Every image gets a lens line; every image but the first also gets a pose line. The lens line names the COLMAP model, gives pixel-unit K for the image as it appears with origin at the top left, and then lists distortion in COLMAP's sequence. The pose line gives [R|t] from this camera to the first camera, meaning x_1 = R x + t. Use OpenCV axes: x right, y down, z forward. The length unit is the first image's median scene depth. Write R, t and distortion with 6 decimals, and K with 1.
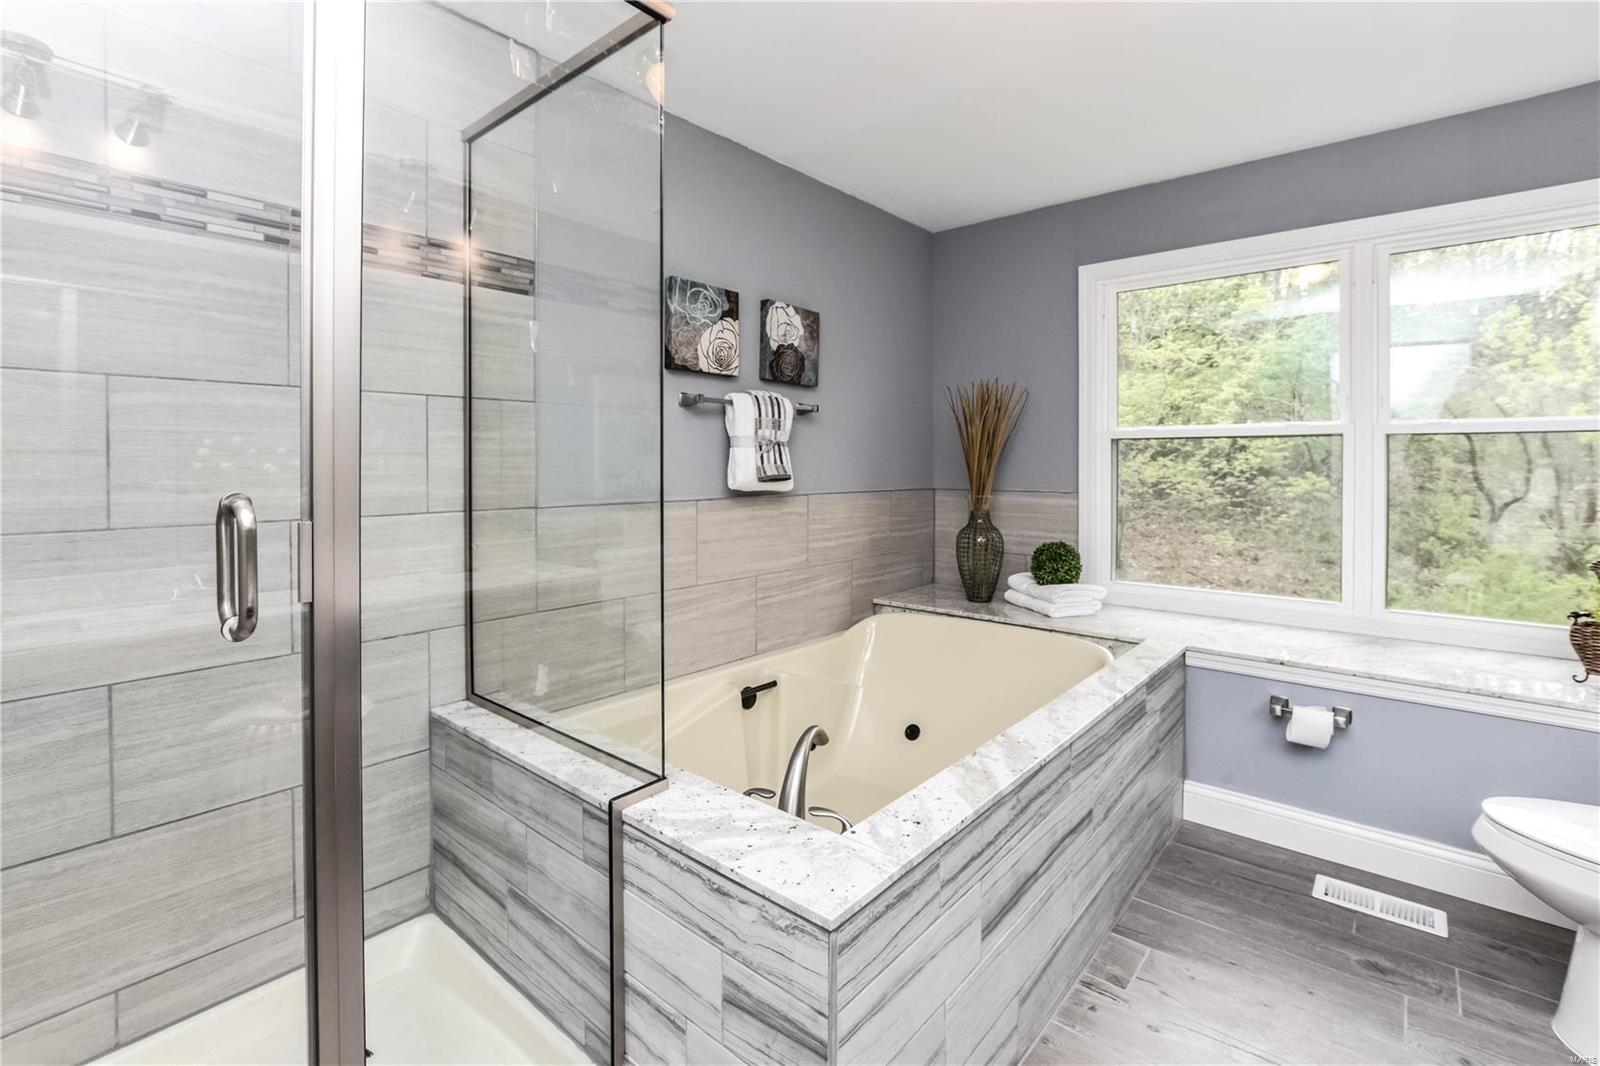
lens RADIAL K [[719.8, 0, 800.1], [0, 719.8, 471.2], [0, 0, 1]] dist [-0.018455, 0.002874]
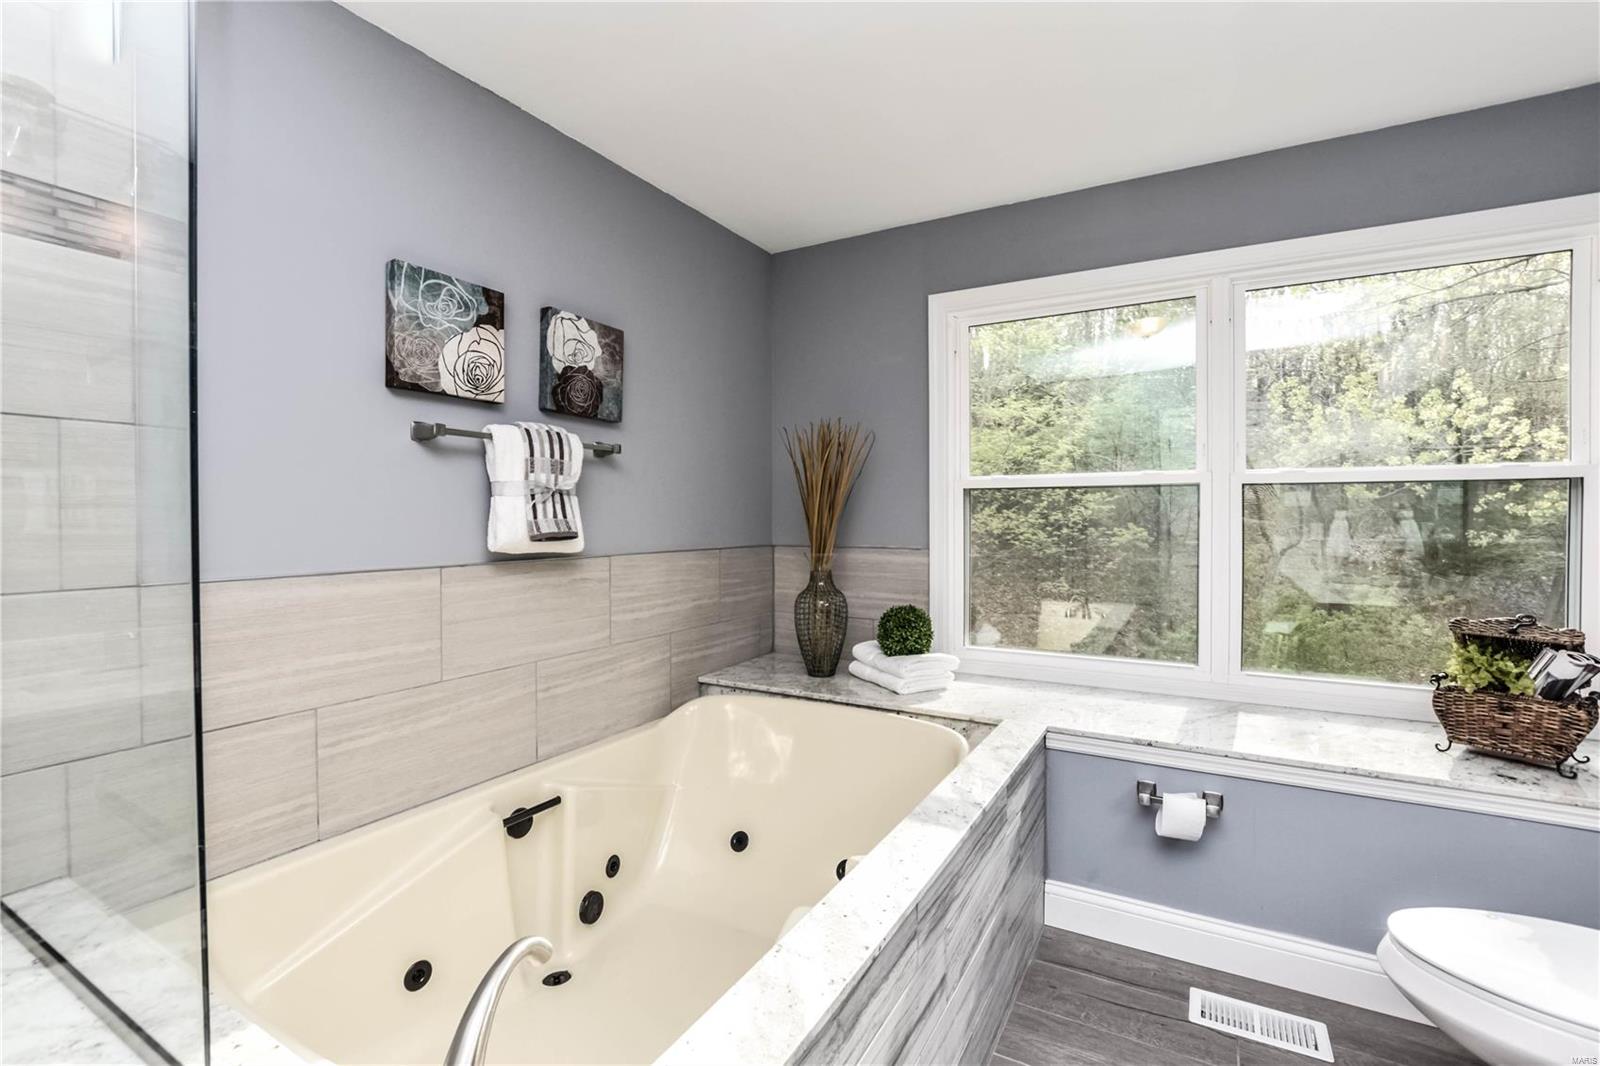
lens RADIAL K [[719.8, 0, 803.4], [0, 719.8, 524.7], [0, 0, 1]] dist [-0.018455, 0.002874]
pose [[0.981205, -0.004082, 0.192927, 0.086527], [0.003805, 0.999991, 0.001808, -0.003409], [-0.192933, -0.001040, 0.981211, 0.212453]]
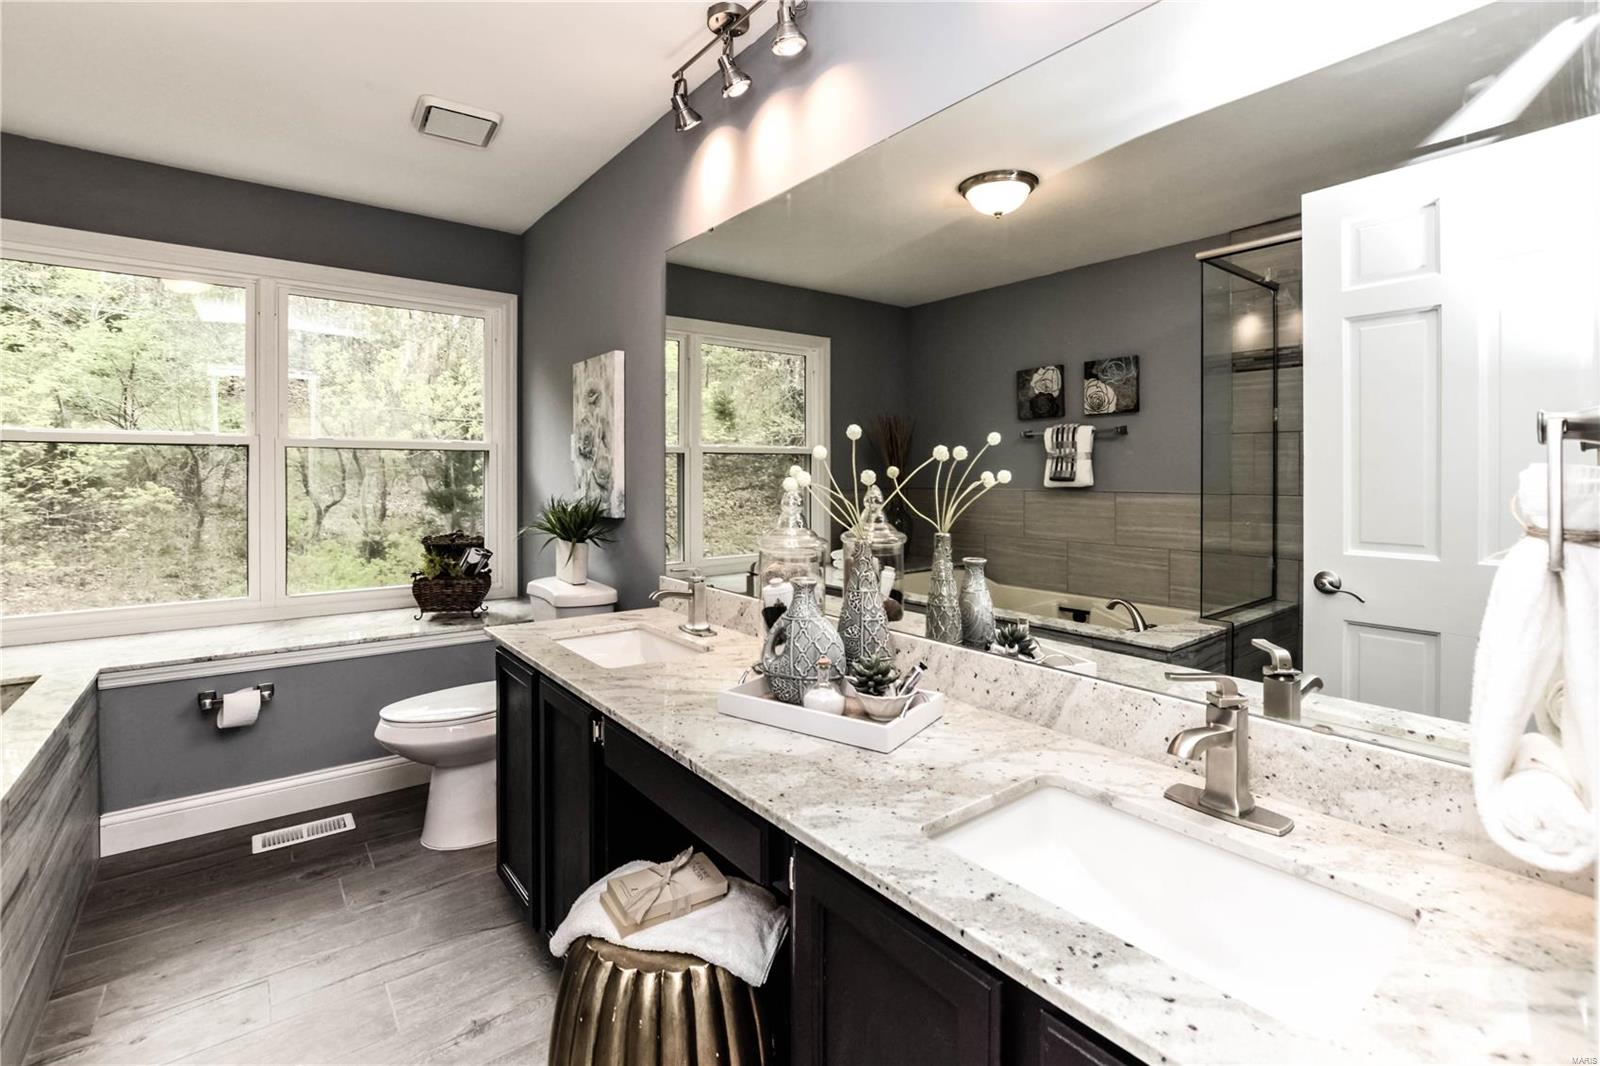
lens RADIAL K [[719.8, 0, 783.6], [0, 719.8, 480.8], [0, 0, 1]] dist [-0.018455, 0.002874]
pose [[0.215347, -0.008932, 0.976497, -0.168024], [0.008356, 0.999938, 0.007303, 0.002355], [-0.976502, 0.006587, 0.215408, -0.063711]]
